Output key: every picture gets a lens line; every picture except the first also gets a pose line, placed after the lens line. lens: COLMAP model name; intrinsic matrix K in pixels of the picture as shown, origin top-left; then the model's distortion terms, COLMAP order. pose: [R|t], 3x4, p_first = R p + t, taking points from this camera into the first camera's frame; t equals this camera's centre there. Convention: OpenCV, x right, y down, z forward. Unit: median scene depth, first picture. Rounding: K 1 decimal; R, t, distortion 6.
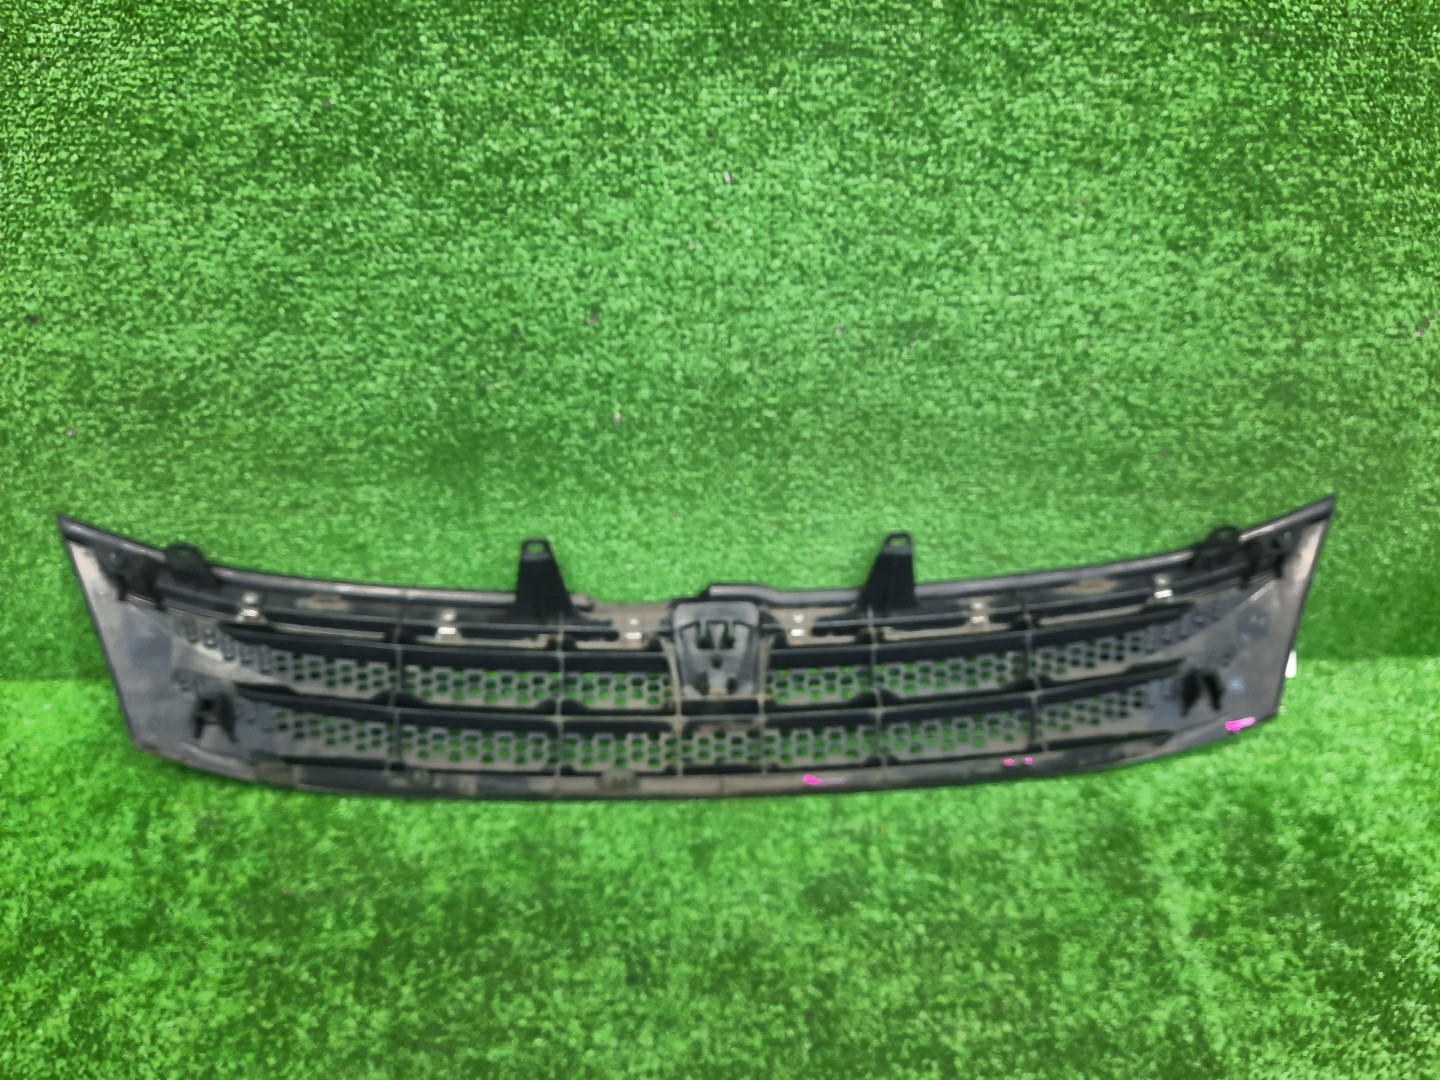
lens RADIAL K [[1077.3, 0, 720.4], [0, 1077.3, 534.8], [0, 0, 1]] dist [0.040752, -0.068961]
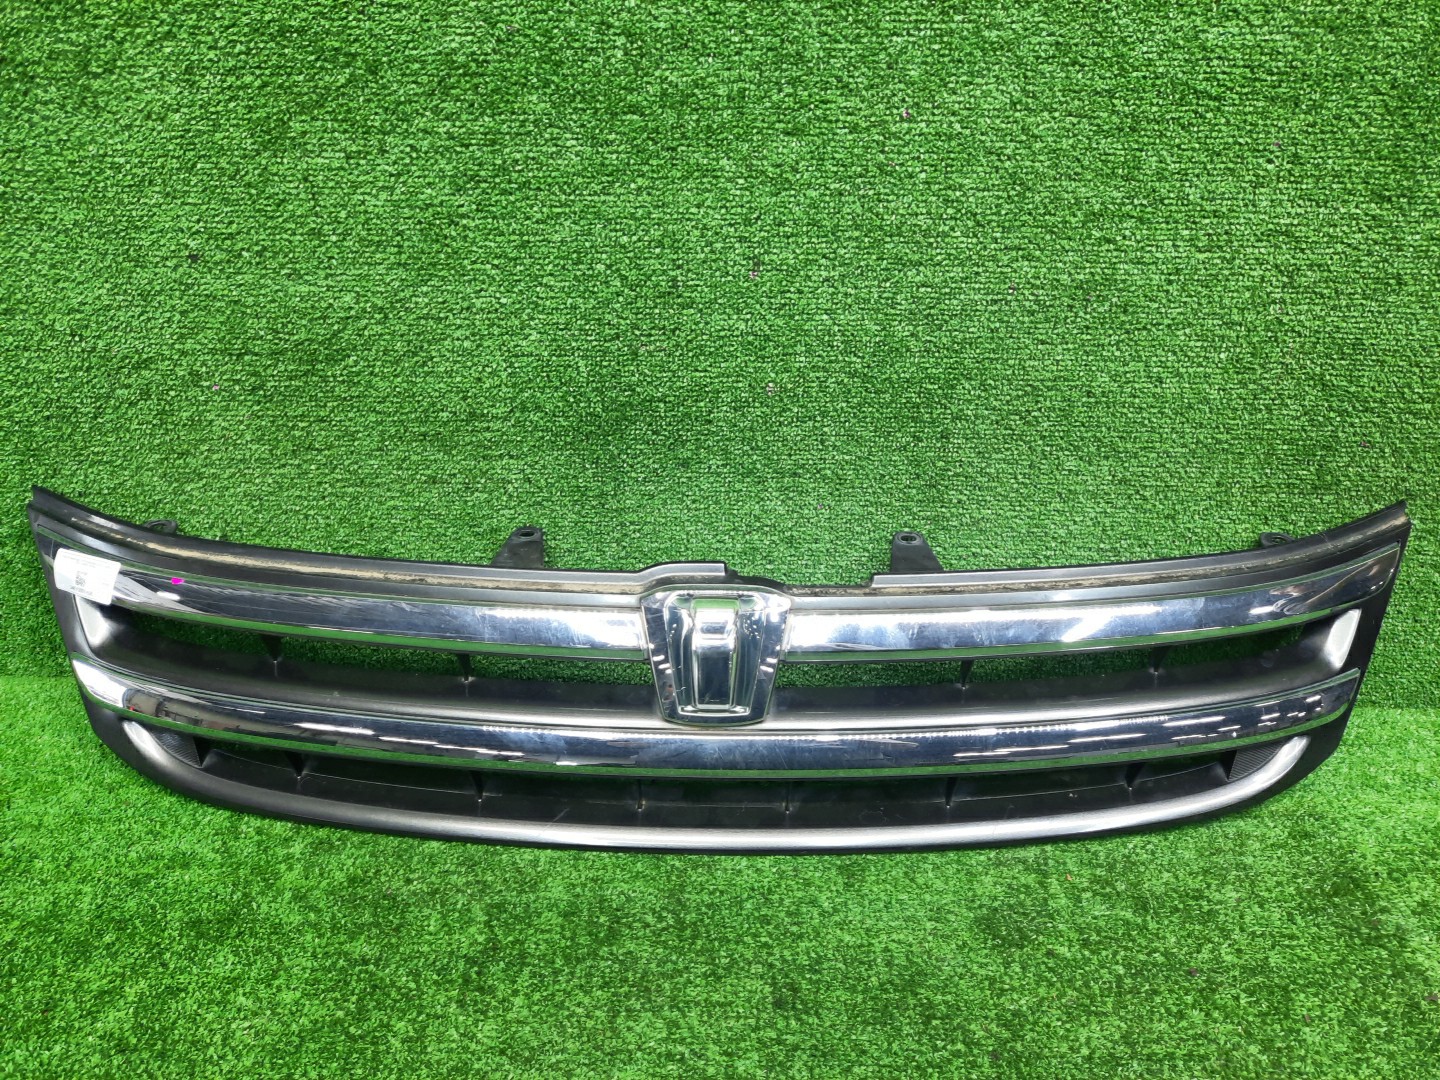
lens RADIAL K [[1047.9, 0, 723.2], [0, 1047.9, 535.4], [0, 0, 1]] dist [0.072619, -0.081362]
pose [[0.997791, 0.021278, -0.062935, -0.086220], [-0.032706, 0.981898, -0.186564, 0.220313], [0.057826, 0.188210, 0.980425, 0.121645]]
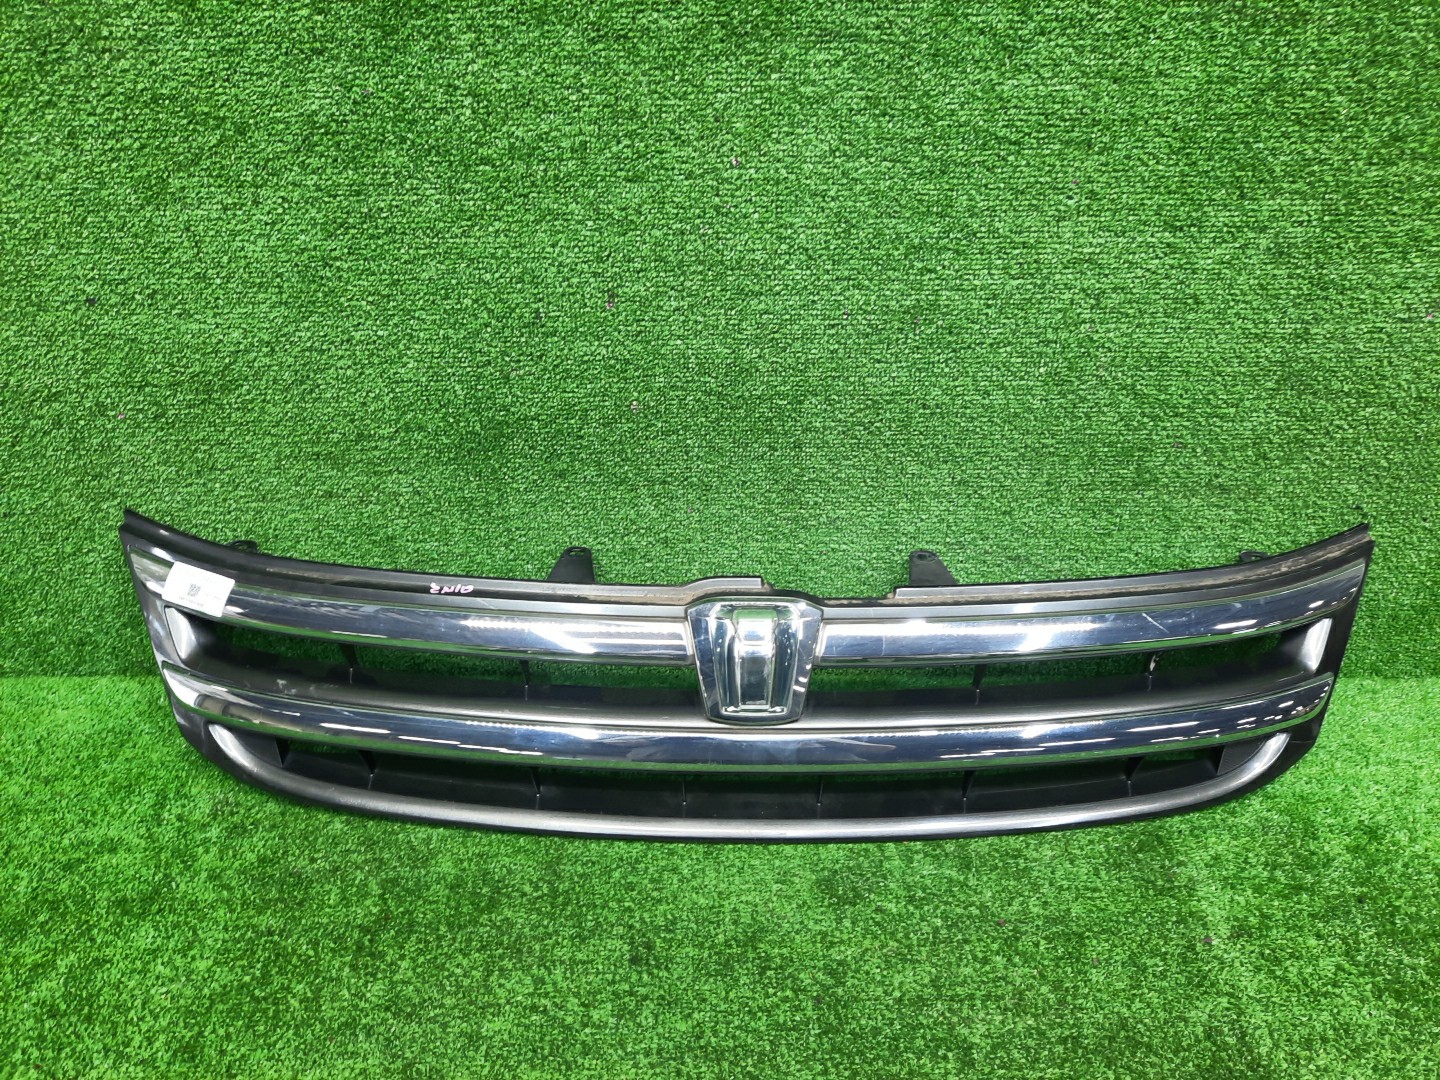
lens RADIAL K [[1065.6, 0, 726.2], [0, 1065.6, 536.8], [0, 0, 1]] dist [0.067081, -0.079372]
pose [[0.998450, 0.002430, -0.055608, 0.056664], [-0.009703, 0.991347, -0.130908, 0.170108], [0.054809, 0.131244, 0.989834, 0.000605]]
